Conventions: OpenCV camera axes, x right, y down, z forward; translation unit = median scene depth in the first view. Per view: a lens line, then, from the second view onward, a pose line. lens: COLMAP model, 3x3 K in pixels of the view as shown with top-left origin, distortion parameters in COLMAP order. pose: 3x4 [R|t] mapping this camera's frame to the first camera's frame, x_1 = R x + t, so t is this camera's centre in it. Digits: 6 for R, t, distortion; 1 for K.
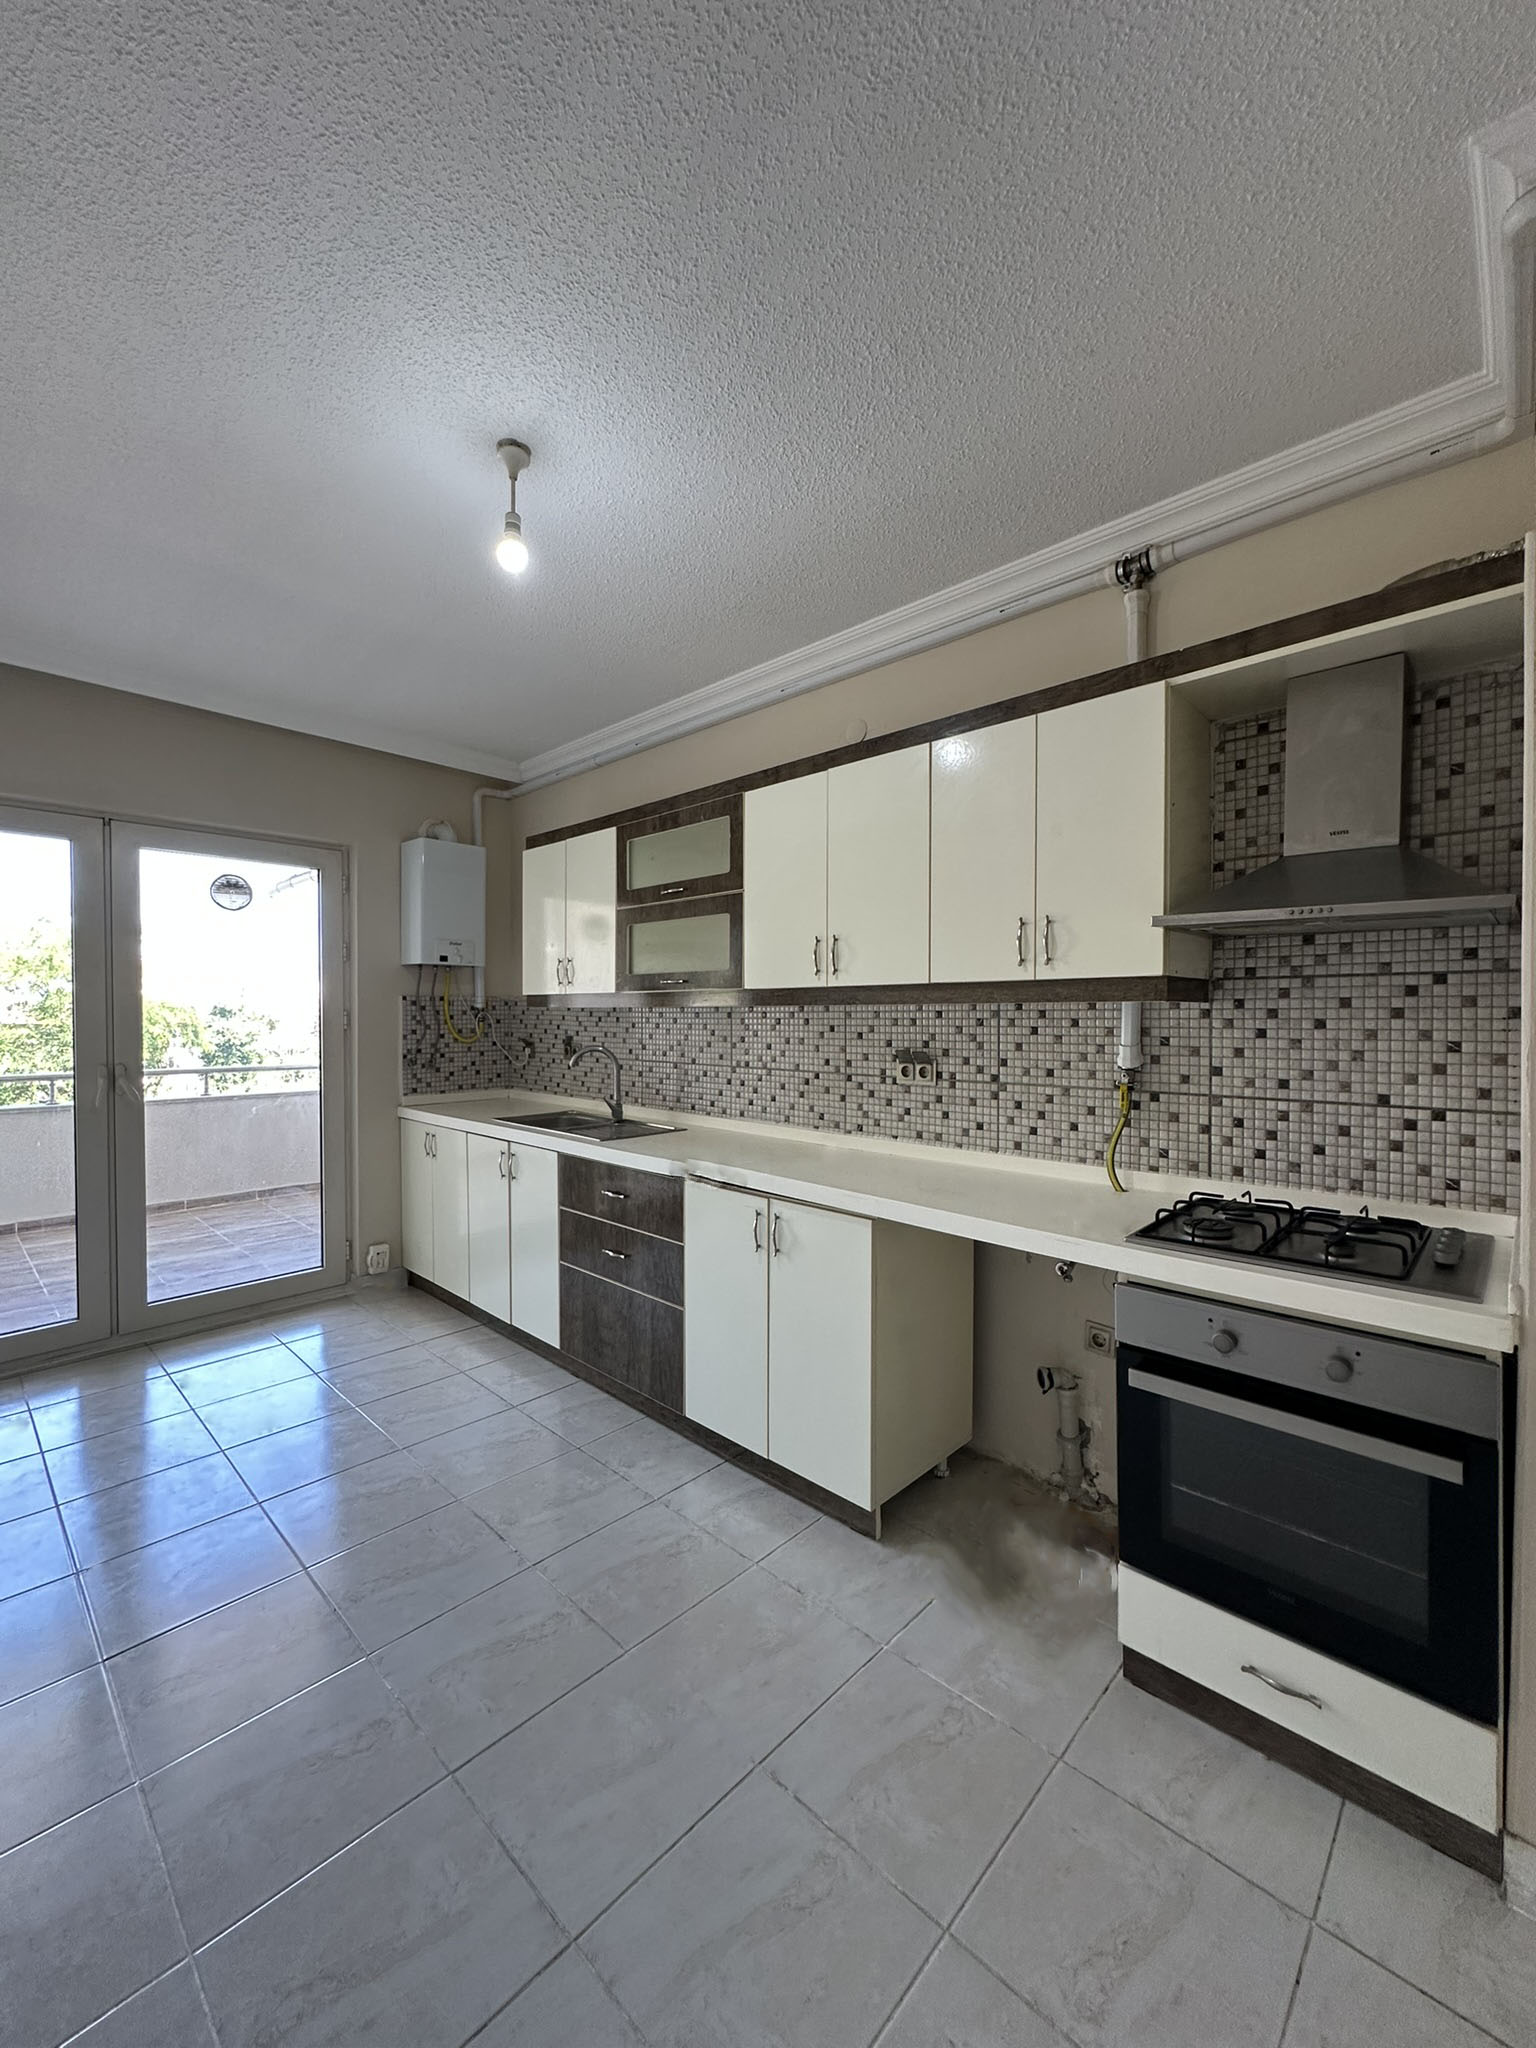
lens RADIAL K [[816.7, 0, 765.7], [0, 816.7, 1025.2], [0, 0, 1]] dist [-0.004550, 0.001482]
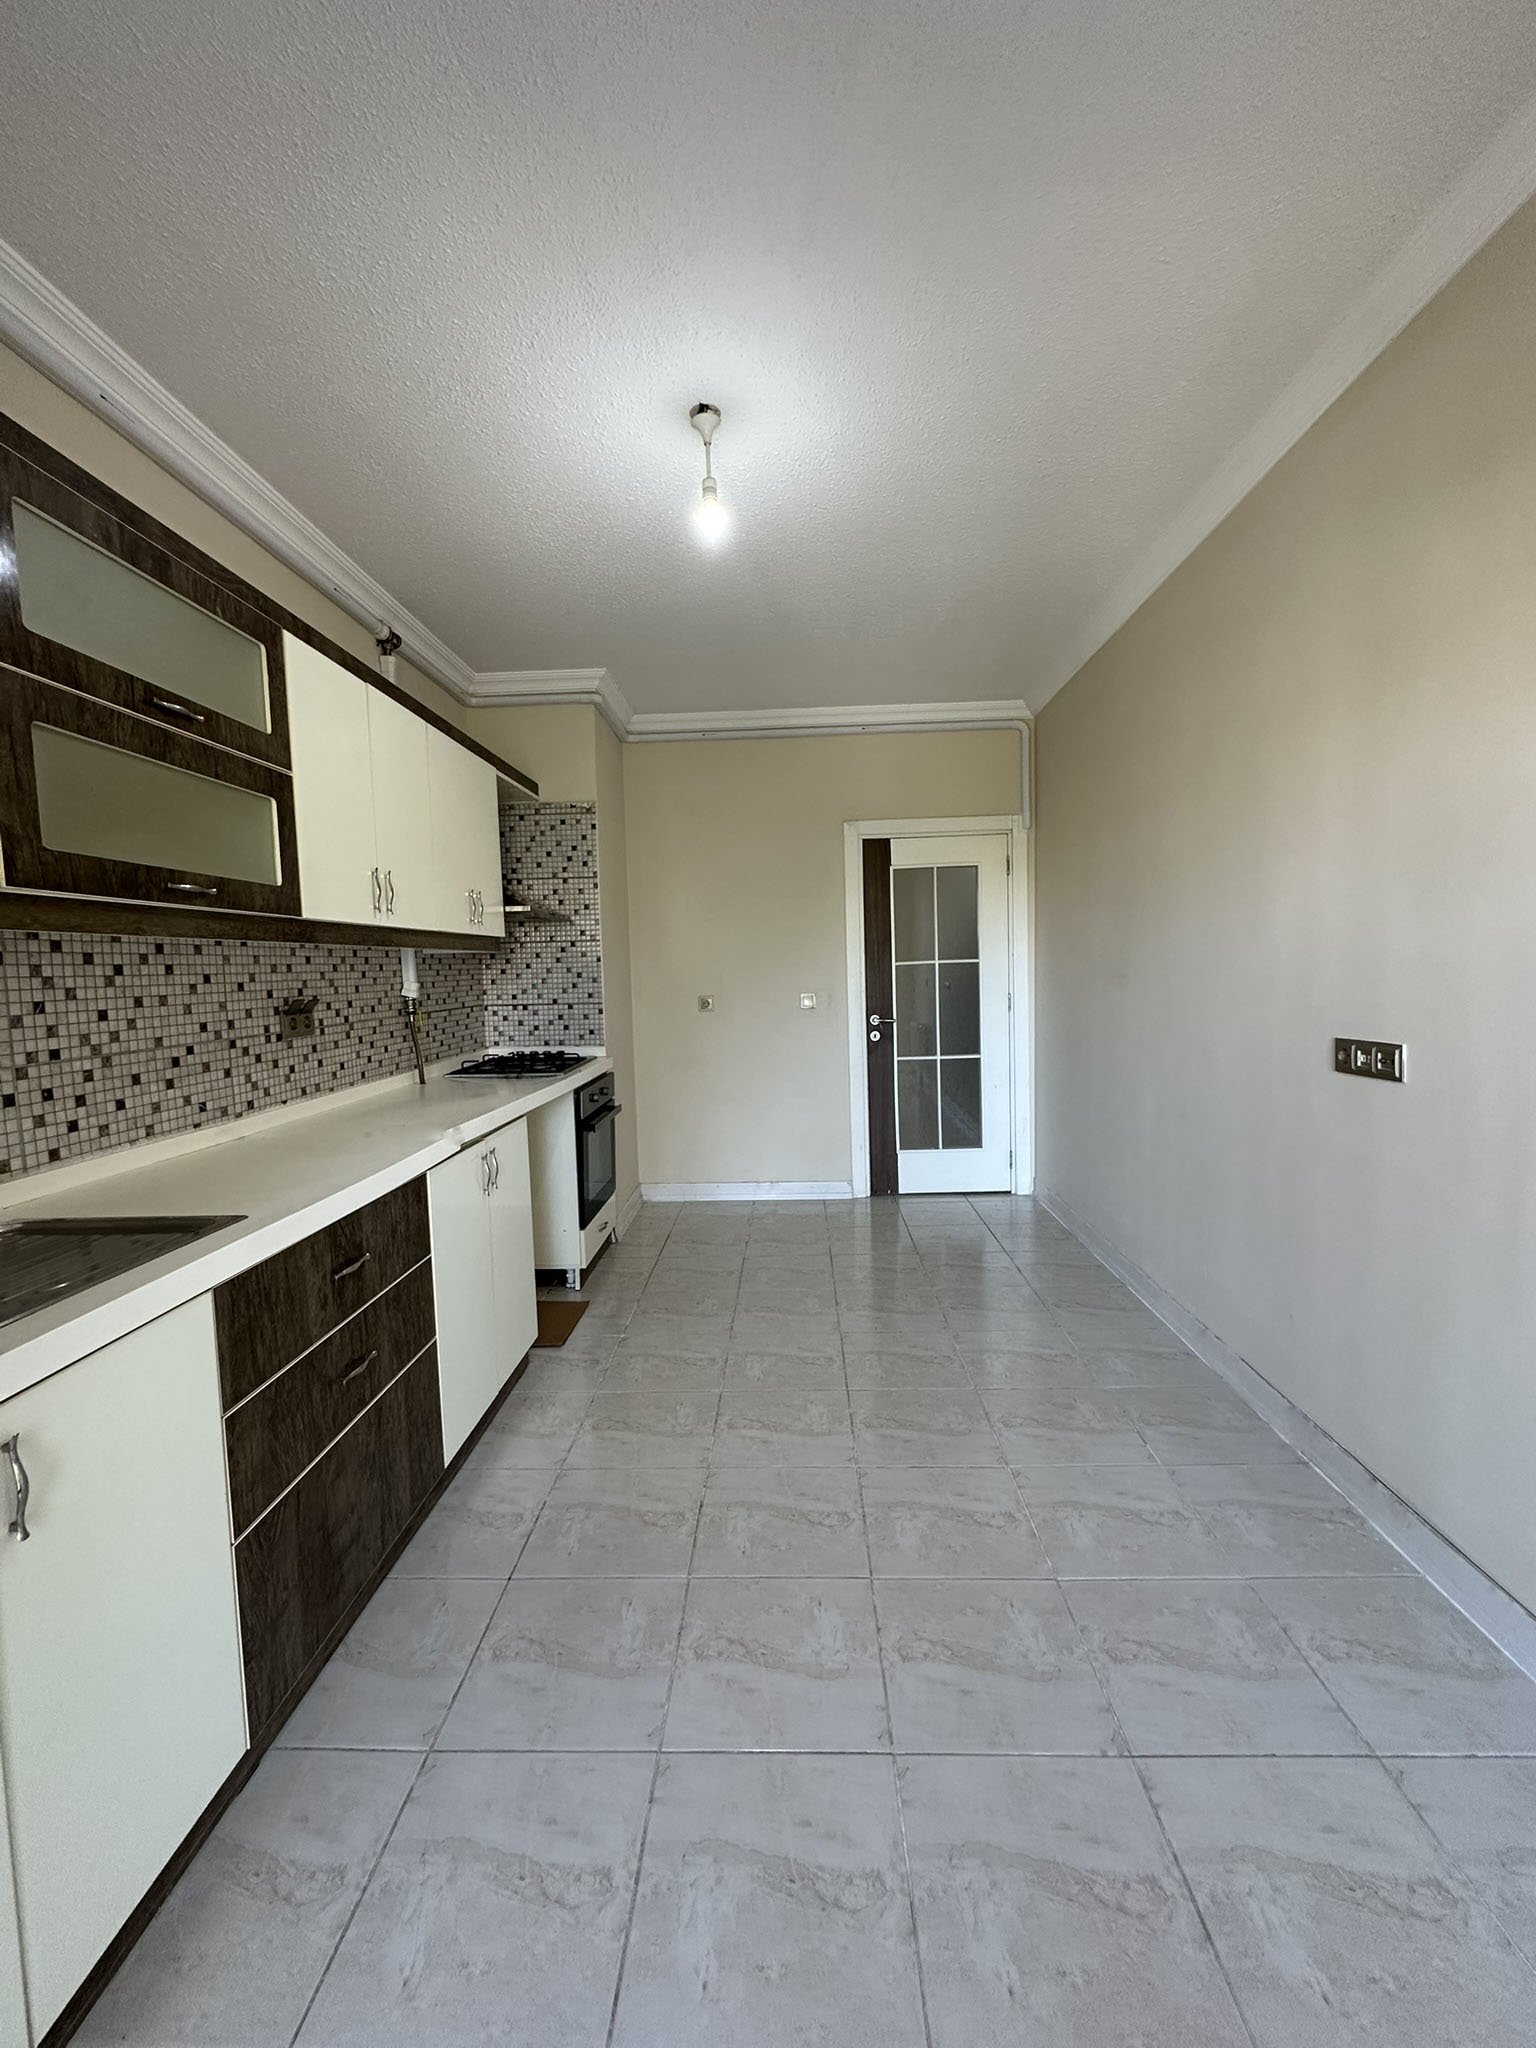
lens RADIAL K [[816.7, 0, 761.5], [0, 816.7, 1022.1], [0, 0, 1]] dist [-0.004550, 0.001482]
pose [[-0.657132, -0.036783, 0.752878, -0.784159], [0.033312, 0.996416, 0.077758, 0.002316], [-0.753039, 0.076177, -0.653551, 1.126953]]
